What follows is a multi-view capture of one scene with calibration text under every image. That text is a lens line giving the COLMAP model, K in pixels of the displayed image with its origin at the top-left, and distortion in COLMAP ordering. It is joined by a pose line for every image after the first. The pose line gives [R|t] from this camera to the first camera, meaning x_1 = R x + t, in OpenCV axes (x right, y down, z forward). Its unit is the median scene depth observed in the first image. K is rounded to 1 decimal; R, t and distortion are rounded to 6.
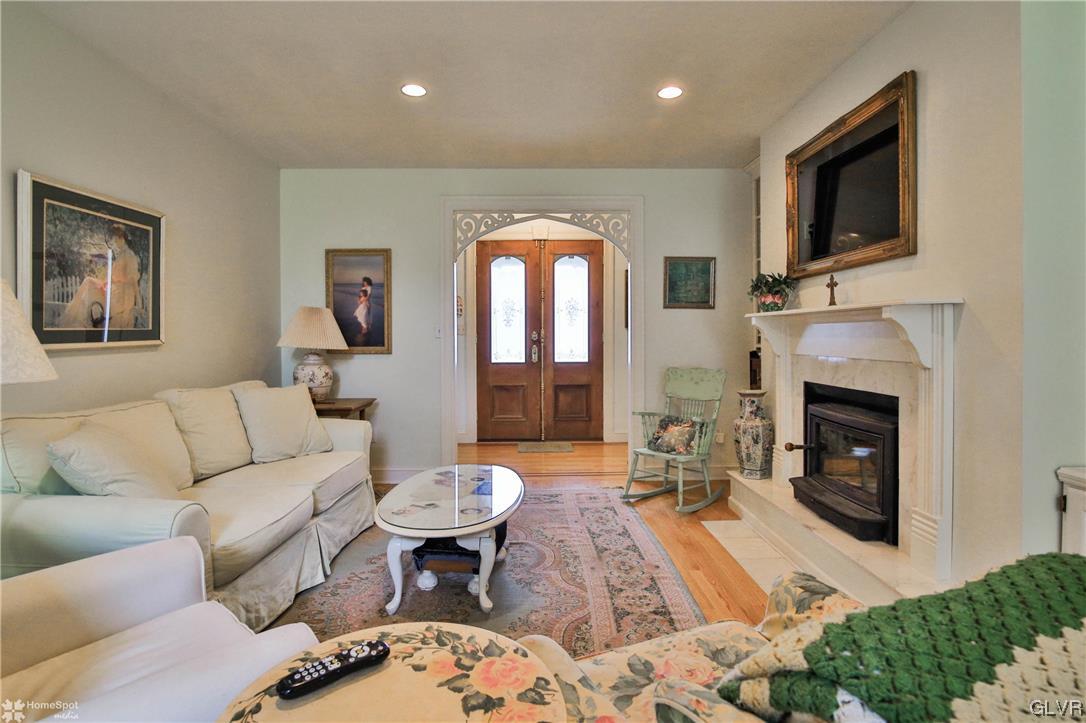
lens RADIAL K [[542.5, 0, 540.2], [0, 542.5, 344.3], [0, 0, 1]] dist [-0.022126, -0.000137]
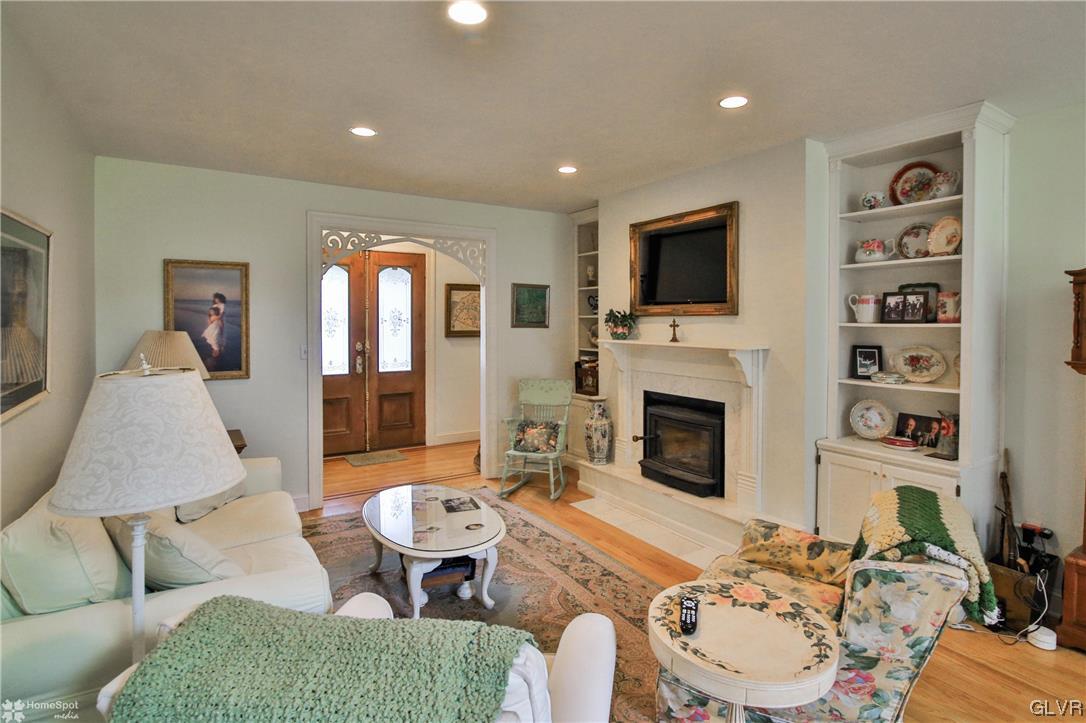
lens RADIAL K [[542.5, 0, 566.8], [0, 542.5, 332.4], [0, 0, 1]] dist [-0.022126, -0.000137]
pose [[0.841398, -0.001643, 0.540413, -0.341026], [0.000628, 0.999998, 0.002062, -0.066134], [-0.540415, -0.001396, 0.841398, -0.052694]]
